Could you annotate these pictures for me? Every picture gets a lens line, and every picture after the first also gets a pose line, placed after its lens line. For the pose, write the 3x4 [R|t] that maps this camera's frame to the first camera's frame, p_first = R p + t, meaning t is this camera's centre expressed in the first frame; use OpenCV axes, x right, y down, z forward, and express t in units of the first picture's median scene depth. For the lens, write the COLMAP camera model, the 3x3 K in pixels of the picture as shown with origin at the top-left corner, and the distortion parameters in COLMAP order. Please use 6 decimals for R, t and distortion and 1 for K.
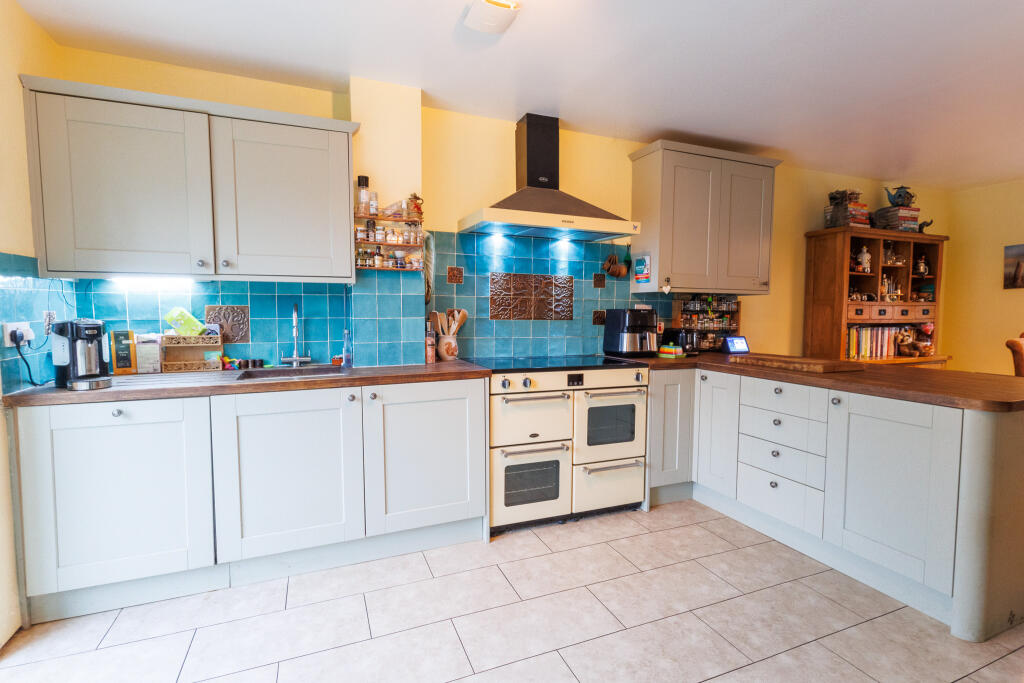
lens RADIAL K [[473.7, 0, 511.3], [0, 473.7, 341.6], [0, 0, 1]] dist [0.000807, 0.000083]
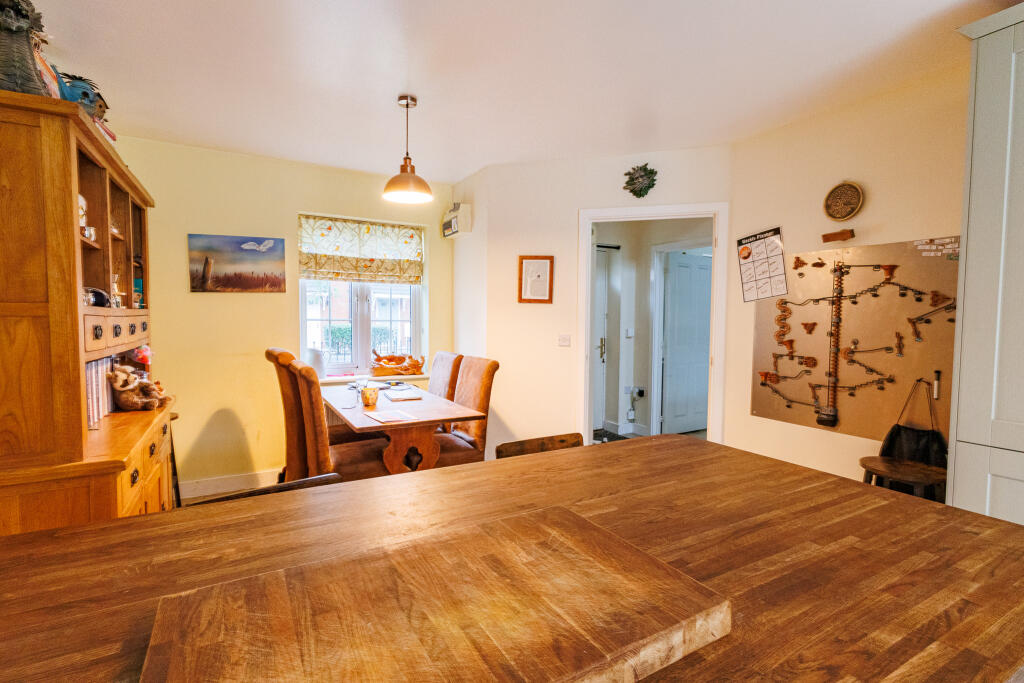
lens RADIAL K [[473.7, 0, 510.8], [0, 473.7, 341.7], [0, 0, 1]] dist [0.000807, 0.000083]
pose [[-0.129939, -0.054196, 0.990040, 0.253171], [0.057187, 0.996433, 0.062051, -0.053858], [-0.989871, 0.064680, -0.126377, 0.631422]]
